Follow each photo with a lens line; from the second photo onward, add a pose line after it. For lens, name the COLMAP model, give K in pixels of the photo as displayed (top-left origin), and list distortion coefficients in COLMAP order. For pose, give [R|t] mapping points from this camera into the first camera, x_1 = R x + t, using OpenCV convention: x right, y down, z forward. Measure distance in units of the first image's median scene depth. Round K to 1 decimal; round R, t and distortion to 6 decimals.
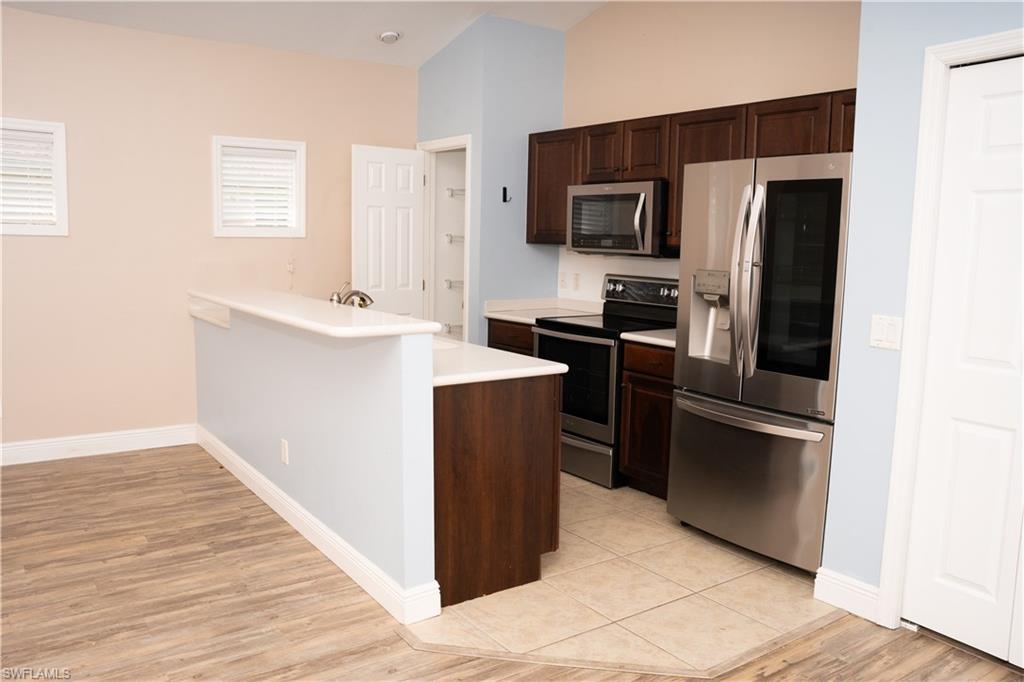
lens RADIAL K [[812.3, 0, 512.0], [0, 812.3, 341.0], [0, 0, 1]] dist [-0.148193, 0.155421]
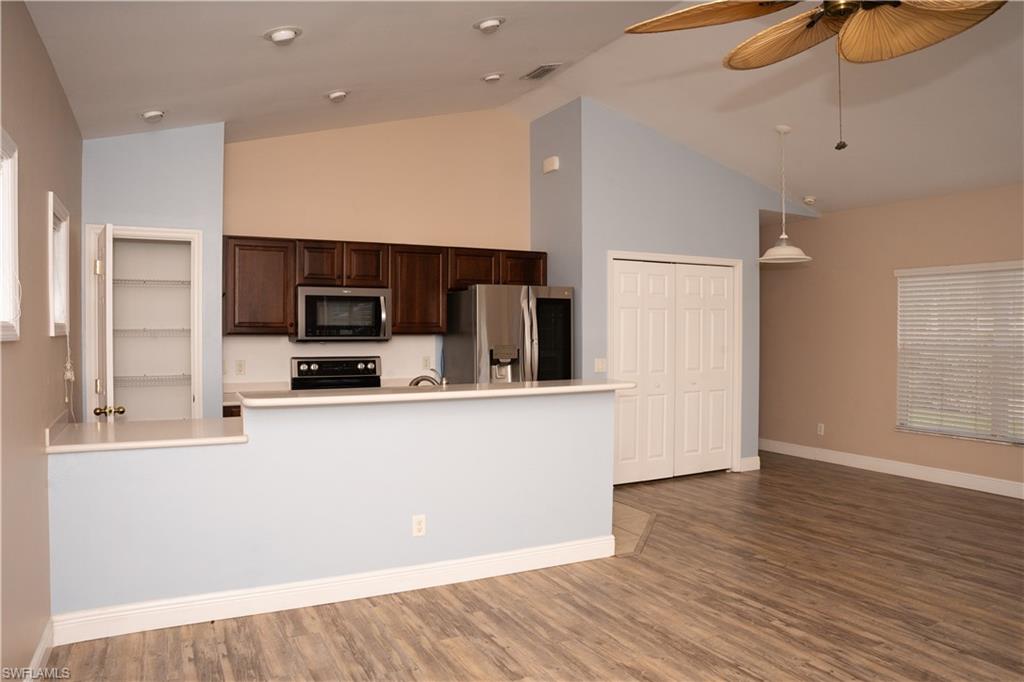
lens RADIAL K [[722.9, 0, 512.0], [0, 722.9, 341.0], [0, 0, 1]] dist [-0.124971, 0.002001]
pose [[0.121008, -0.038055, 0.991922, -1.309162], [0.124595, 0.991944, 0.022856, -0.129385], [-0.984801, 0.120823, 0.124775, 0.759859]]
